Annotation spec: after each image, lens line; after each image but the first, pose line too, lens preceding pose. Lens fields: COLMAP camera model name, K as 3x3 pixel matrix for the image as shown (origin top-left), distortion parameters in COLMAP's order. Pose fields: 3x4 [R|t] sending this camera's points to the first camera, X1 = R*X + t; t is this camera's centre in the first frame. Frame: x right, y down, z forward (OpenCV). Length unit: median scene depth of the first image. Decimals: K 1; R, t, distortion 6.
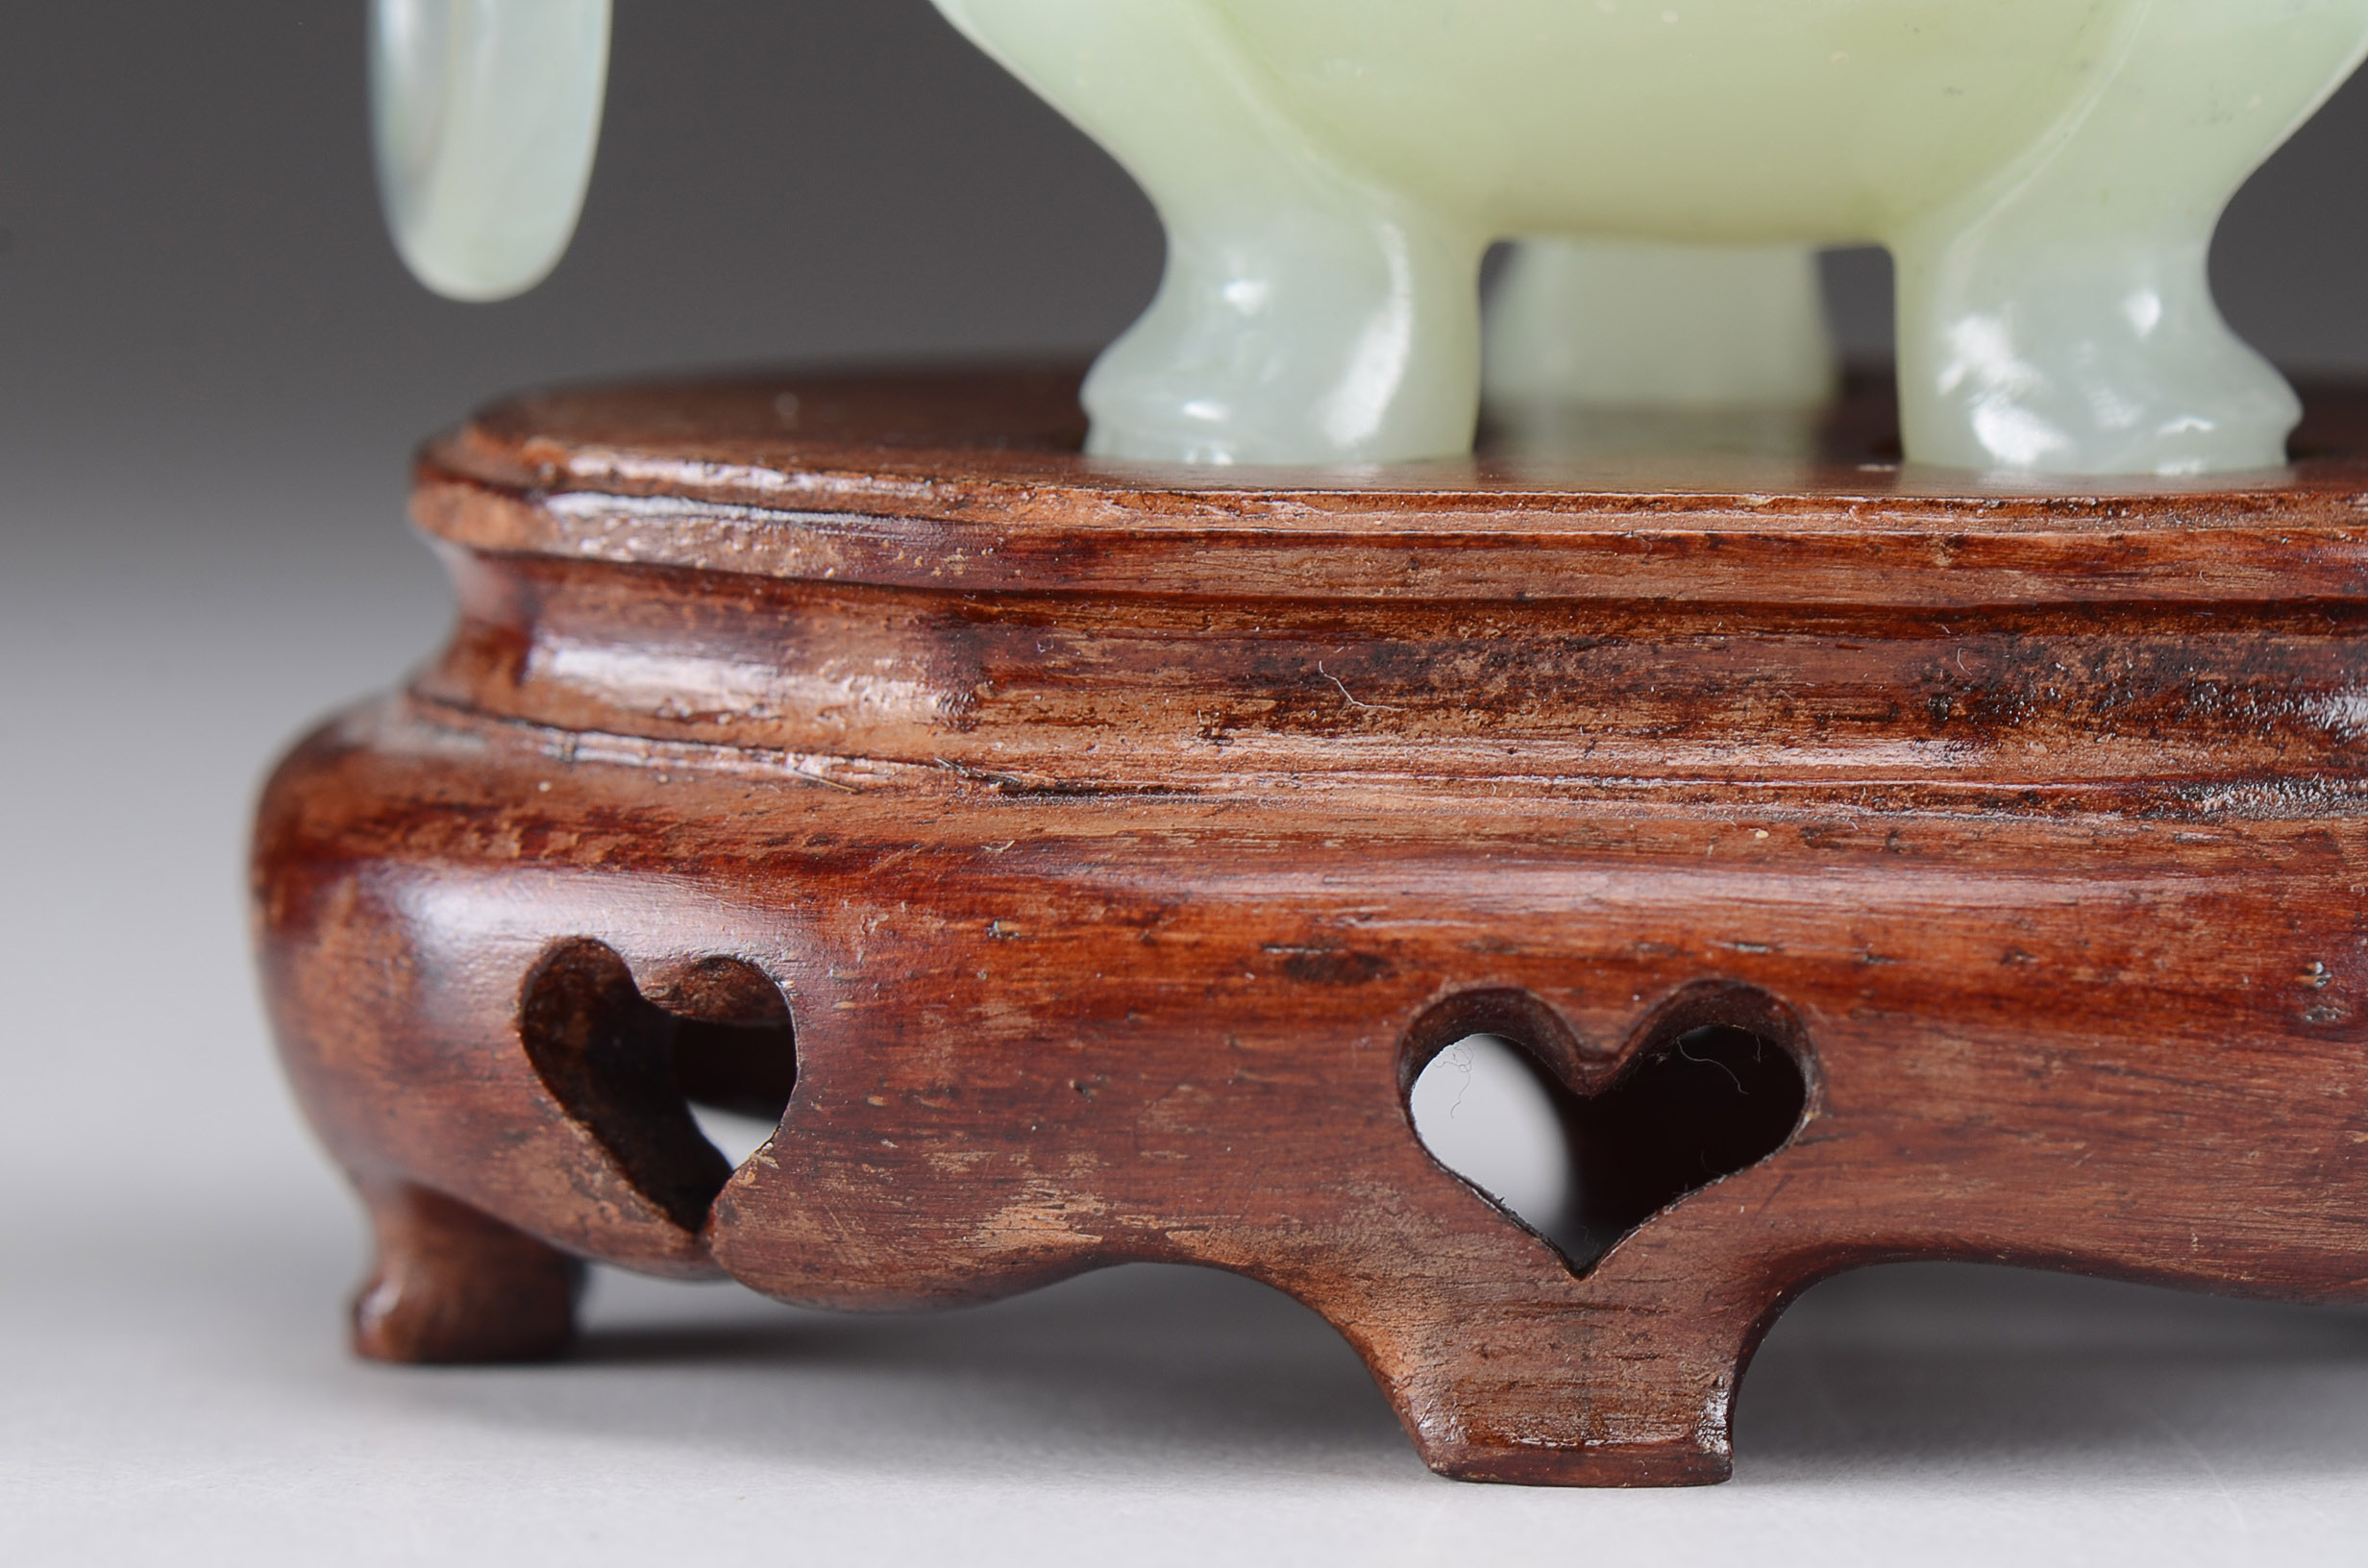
lens RADIAL K [[11925.0, 0, 1184.0], [0, 11925.0, 784.0], [0, 0, 1]] dist [-0.363988, 6.129777]
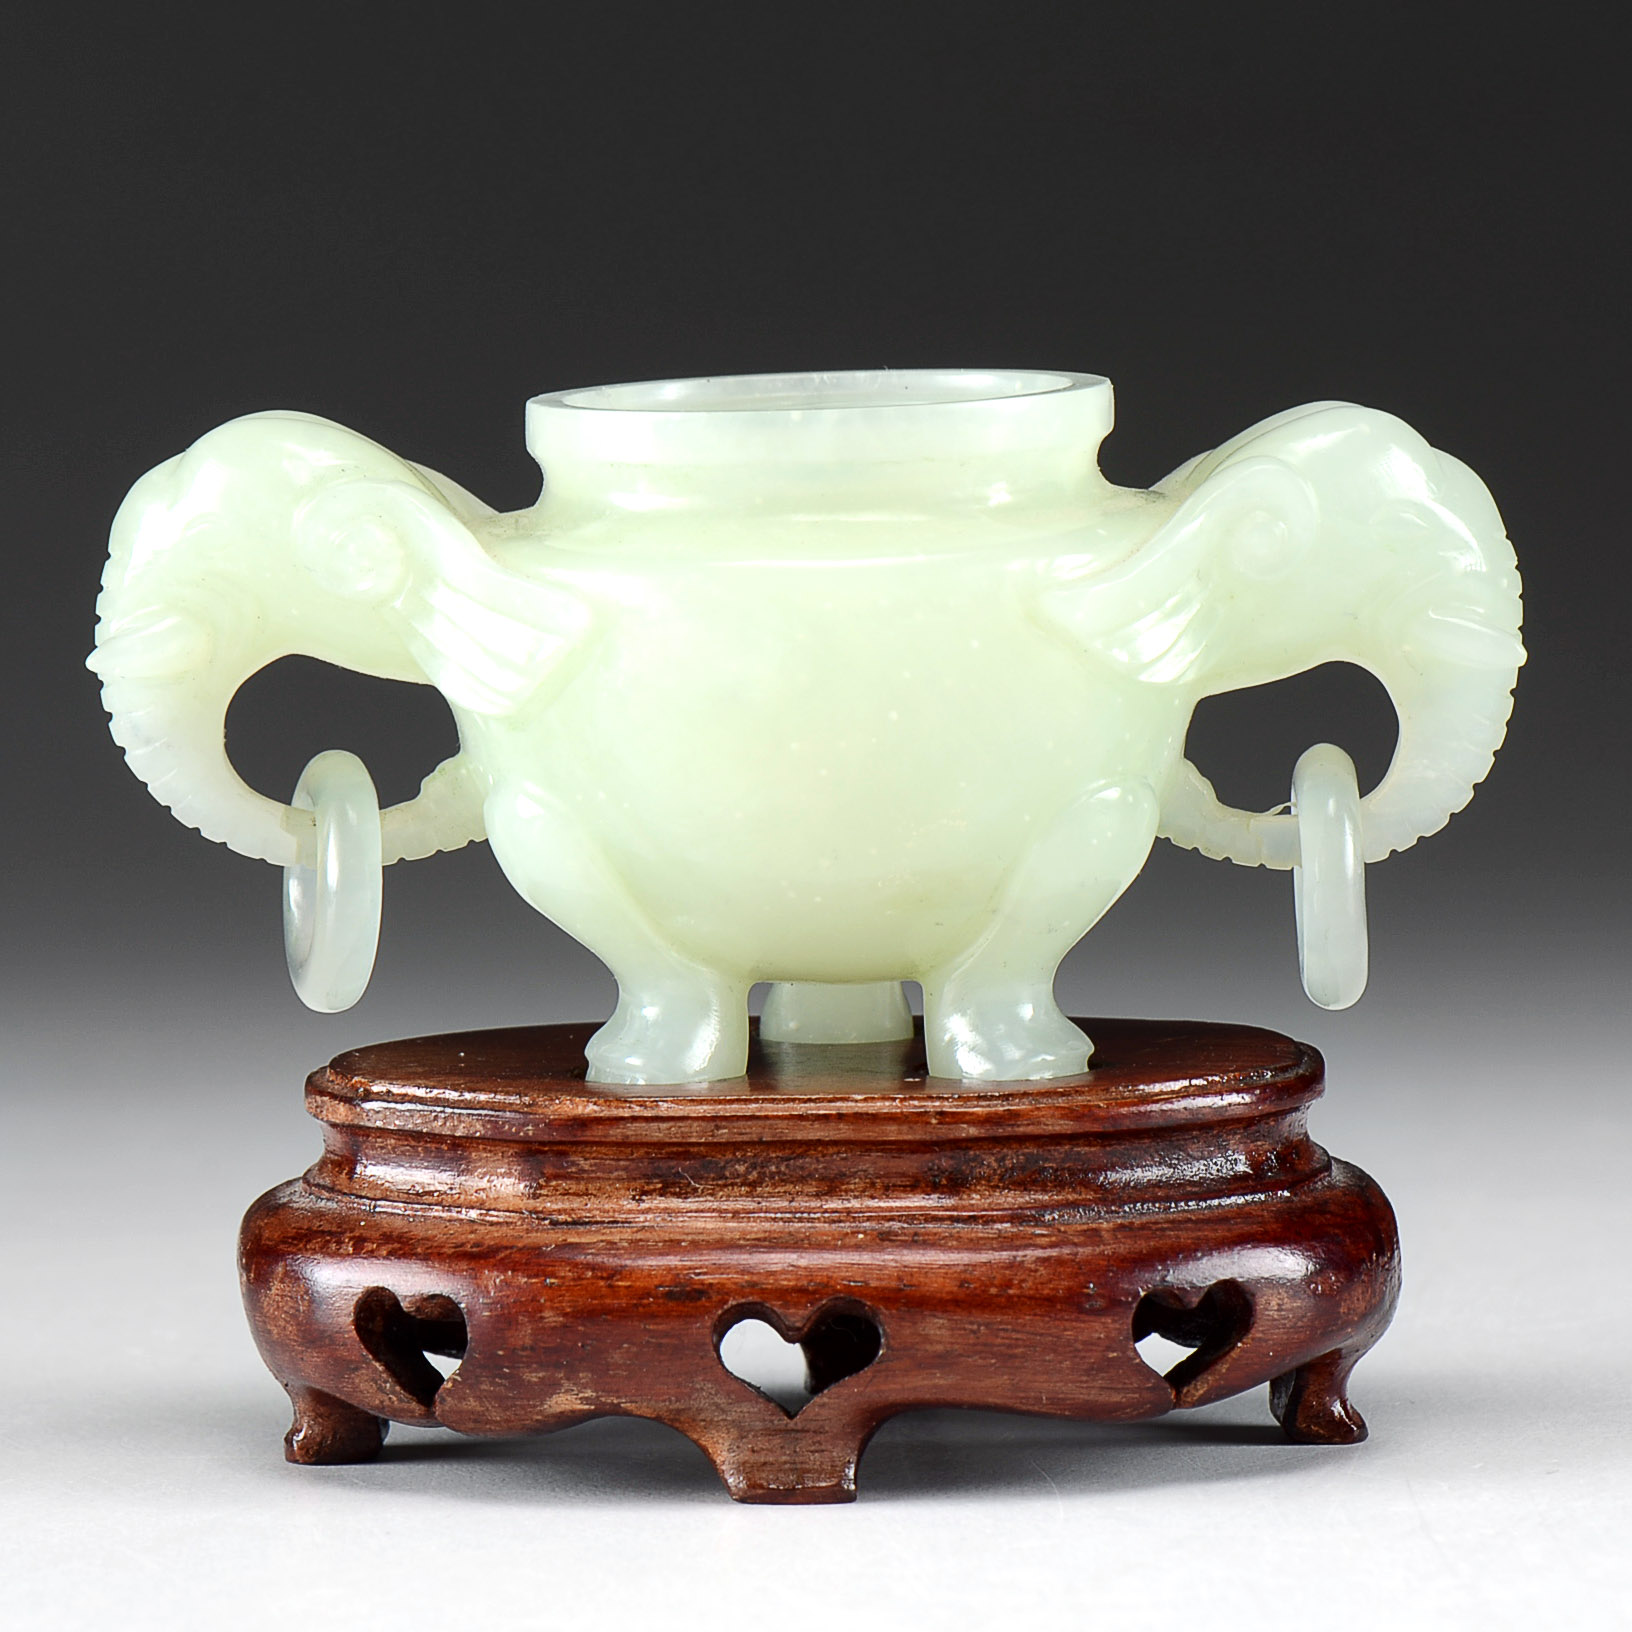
lens RADIAL K [[8020.6, 0, 816.0], [0, 8020.6, 816.0], [0, 0, 1]] dist [-0.293132, -6.090967]
pose [[0.999766, -0.021620, -0.000307, 0.041247], [0.021603, 0.999389, -0.027460, -0.036484], [0.000901, 0.027447, 0.999623, -0.635275]]
